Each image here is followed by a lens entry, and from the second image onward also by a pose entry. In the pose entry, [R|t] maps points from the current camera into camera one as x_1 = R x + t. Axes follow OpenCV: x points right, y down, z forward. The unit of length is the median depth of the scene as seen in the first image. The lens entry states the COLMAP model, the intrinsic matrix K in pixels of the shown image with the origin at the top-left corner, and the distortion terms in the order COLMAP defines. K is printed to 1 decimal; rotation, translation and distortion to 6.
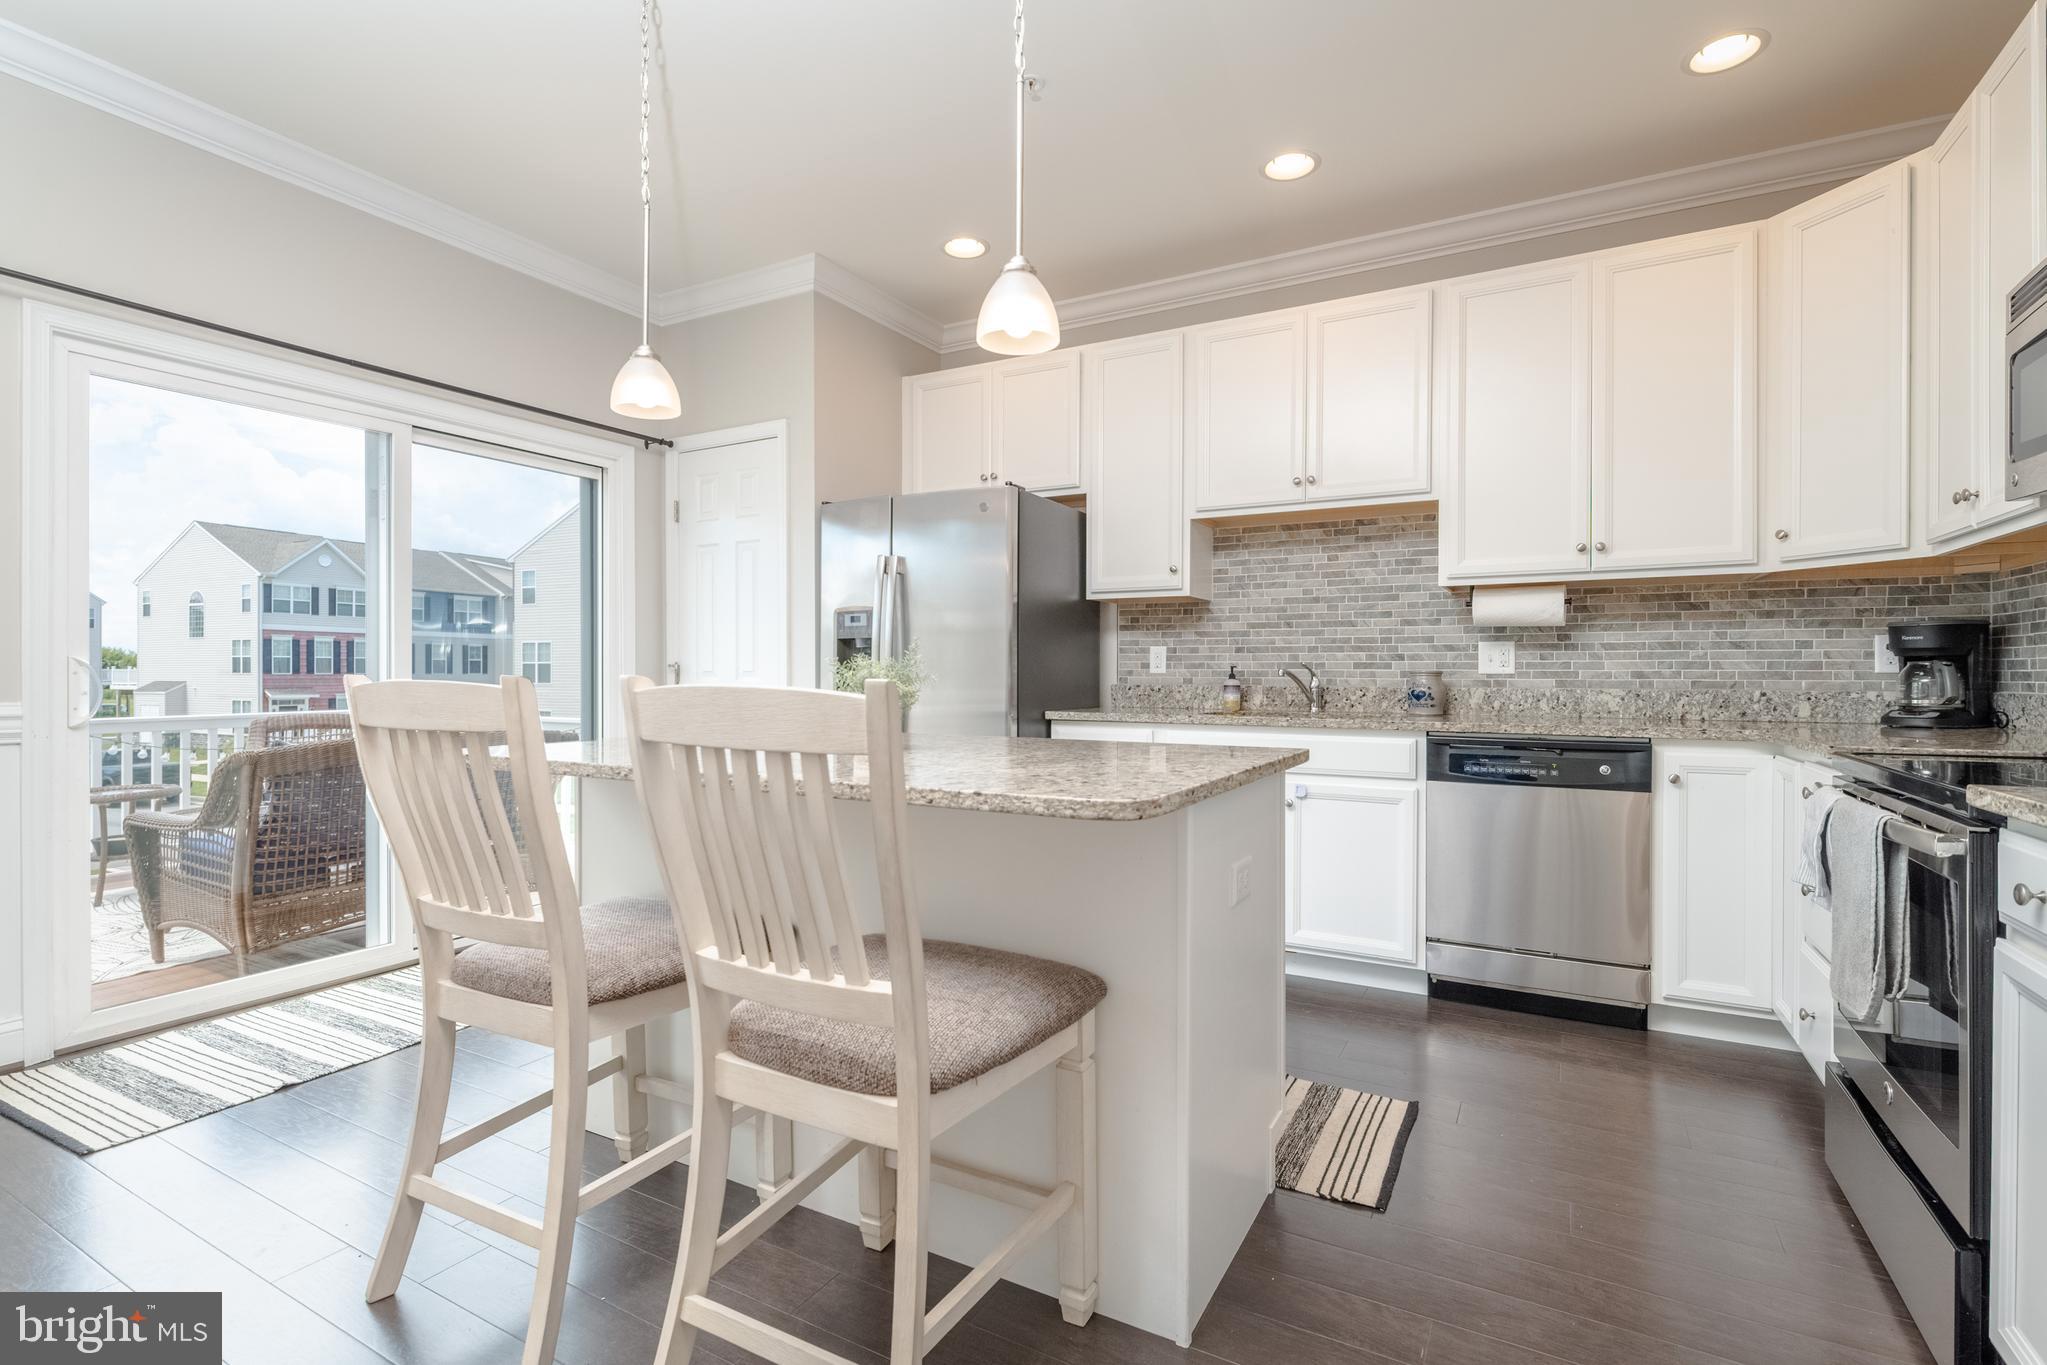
lens RADIAL K [[938.7, 0, 1036.0], [0, 938.7, 674.5], [0, 0, 1]] dist [0.002141, 0.000427]
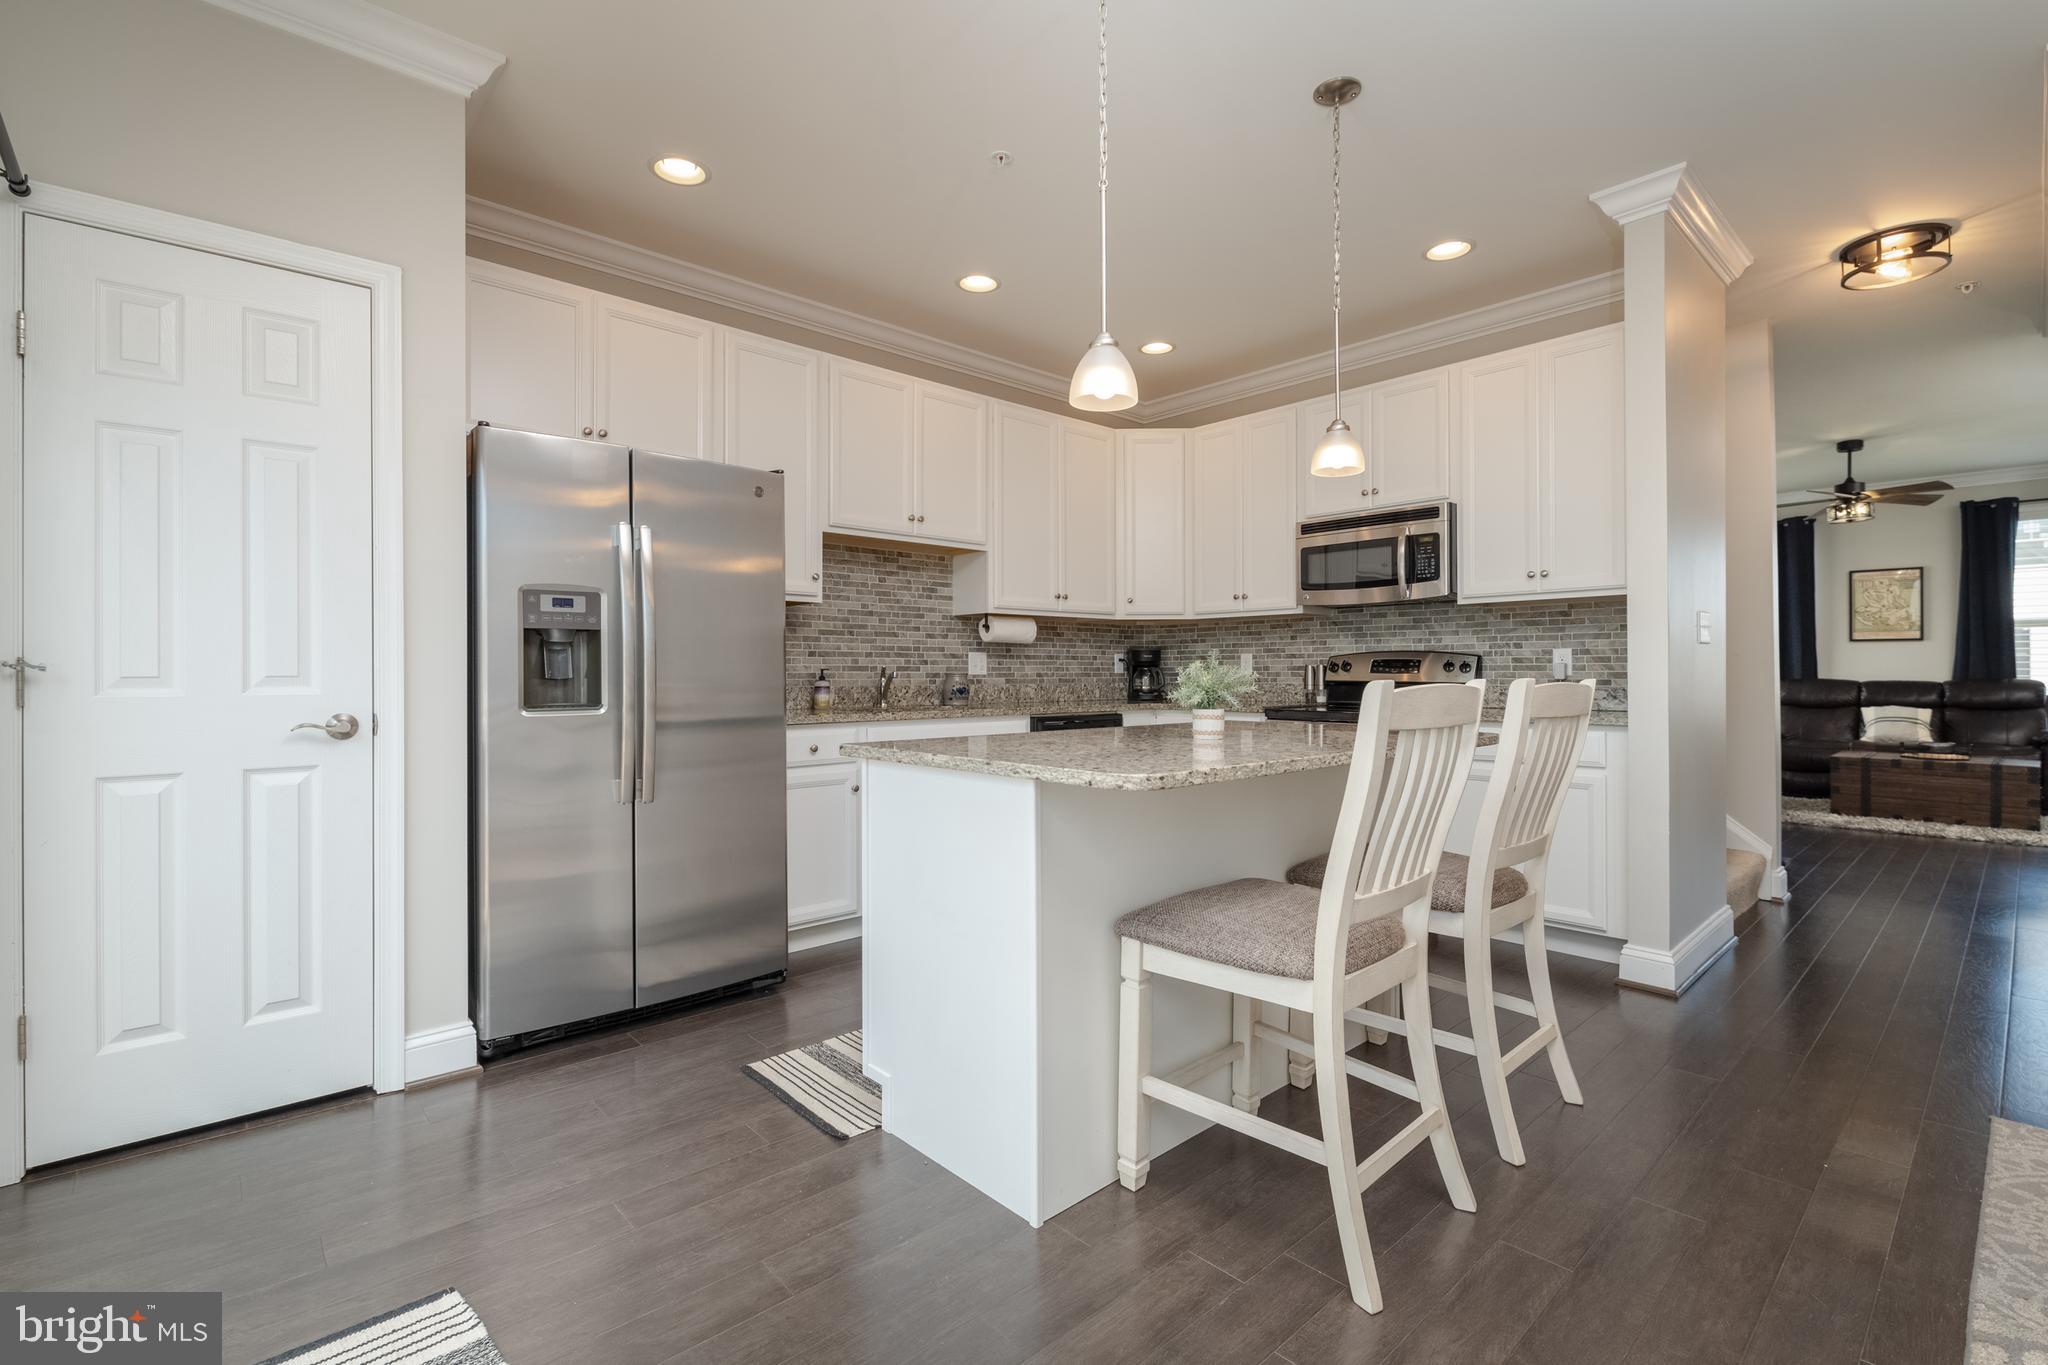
lens RADIAL K [[917.1, 0, 1024.2], [0, 917.1, 667.1], [0, 0, 1]] dist [-0.008275, -0.001111]
pose [[0.322110, 0.003218, 0.946697, -0.757281], [0.004476, 0.999978, -0.004922, -0.004803], [-0.946692, 0.005823, 0.322089, 0.450797]]
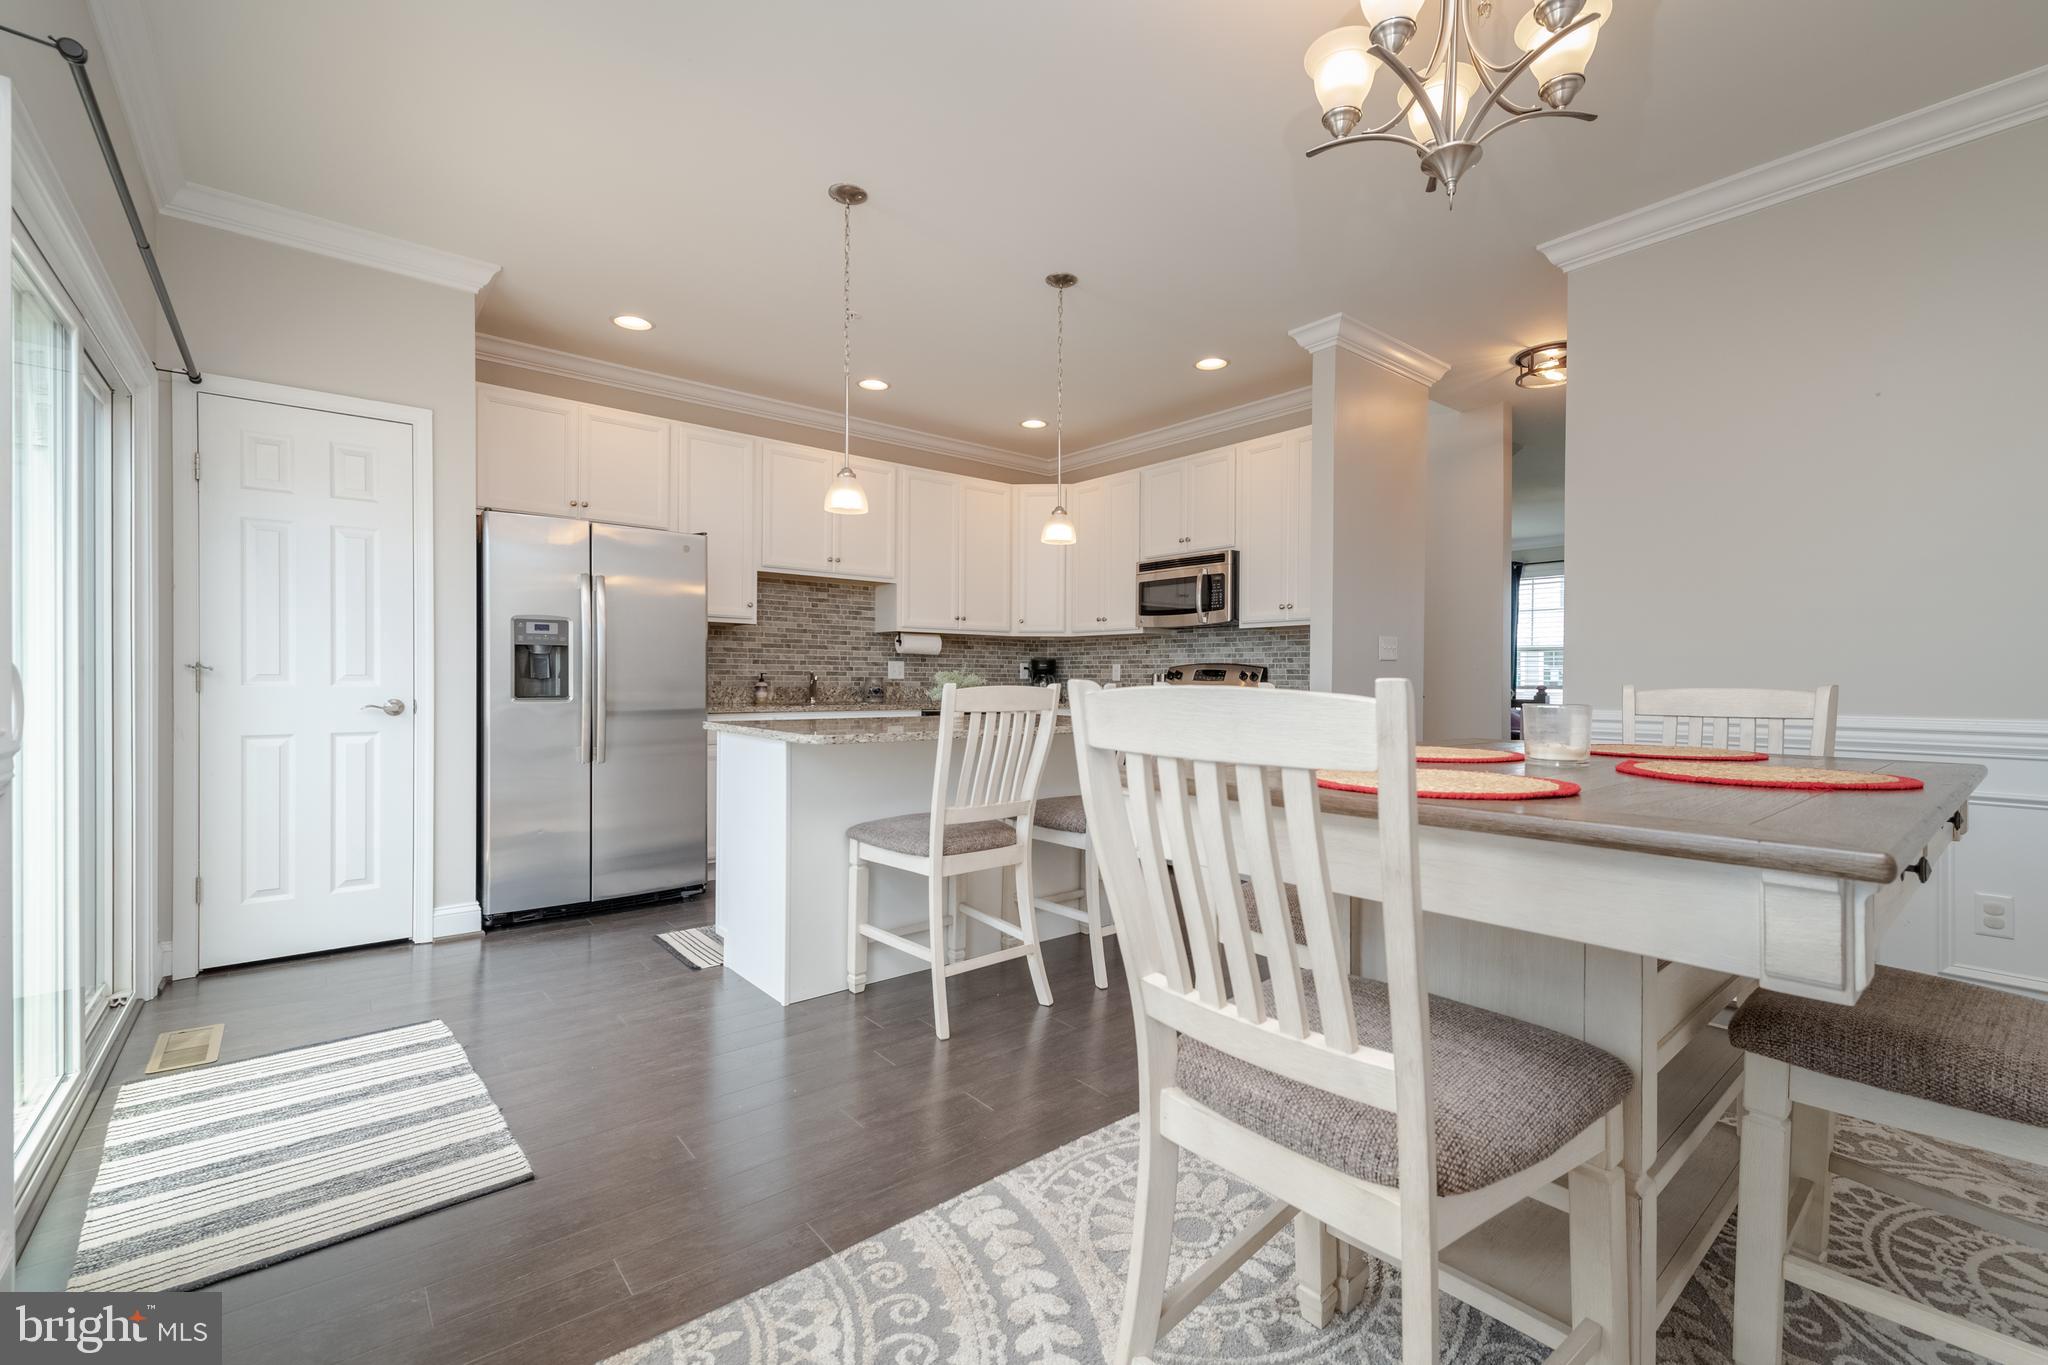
lens RADIAL K [[881.6, 0, 1039.5], [0, 881.6, 681.2], [0, 0, 1]] dist [0.002850, 0.000303]
pose [[0.365824, -0.002535, 0.930681, -0.944964], [-0.005012, 0.999976, 0.004693, -0.005090], [-0.930671, -0.006381, 0.365802, 0.101850]]
